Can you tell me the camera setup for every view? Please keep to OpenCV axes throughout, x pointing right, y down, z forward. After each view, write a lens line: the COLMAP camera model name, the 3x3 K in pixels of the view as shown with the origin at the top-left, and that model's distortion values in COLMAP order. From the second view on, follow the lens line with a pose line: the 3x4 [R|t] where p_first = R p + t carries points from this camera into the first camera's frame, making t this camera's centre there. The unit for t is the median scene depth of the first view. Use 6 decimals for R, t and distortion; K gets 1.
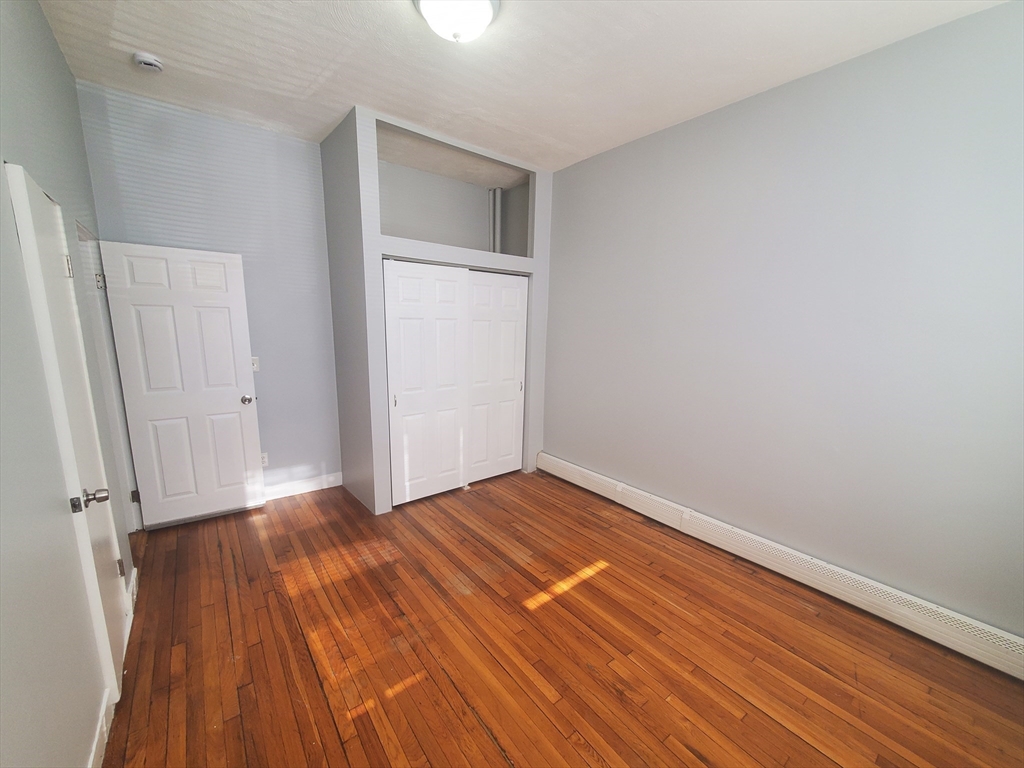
lens RADIAL K [[405.5, 0, 512.7], [0, 405.5, 387.9], [0, 0, 1]] dist [0.003849, 0.000091]
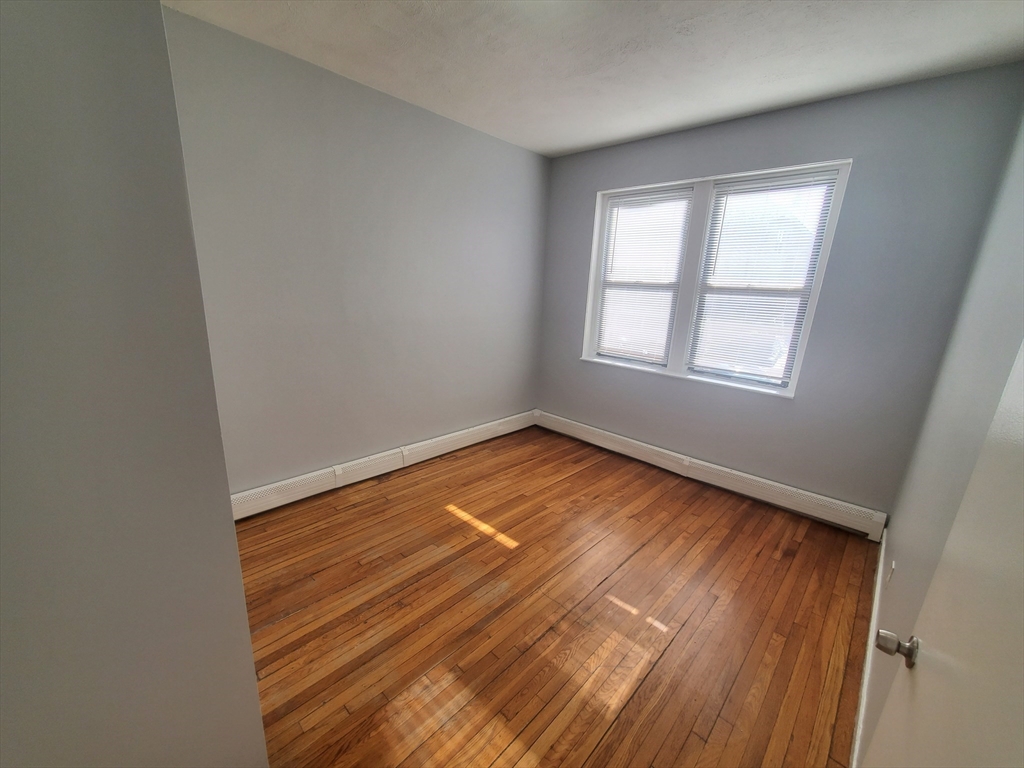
lens RADIAL K [[405.5, 0, 512.1], [0, 405.5, 388.2], [0, 0, 1]] dist [0.003849, 0.000091]
pose [[-0.130792, -0.267545, 0.954627, -0.837456], [0.116806, 0.952034, 0.282822, -0.198213], [-0.984505, 0.148497, -0.093268, 0.919550]]
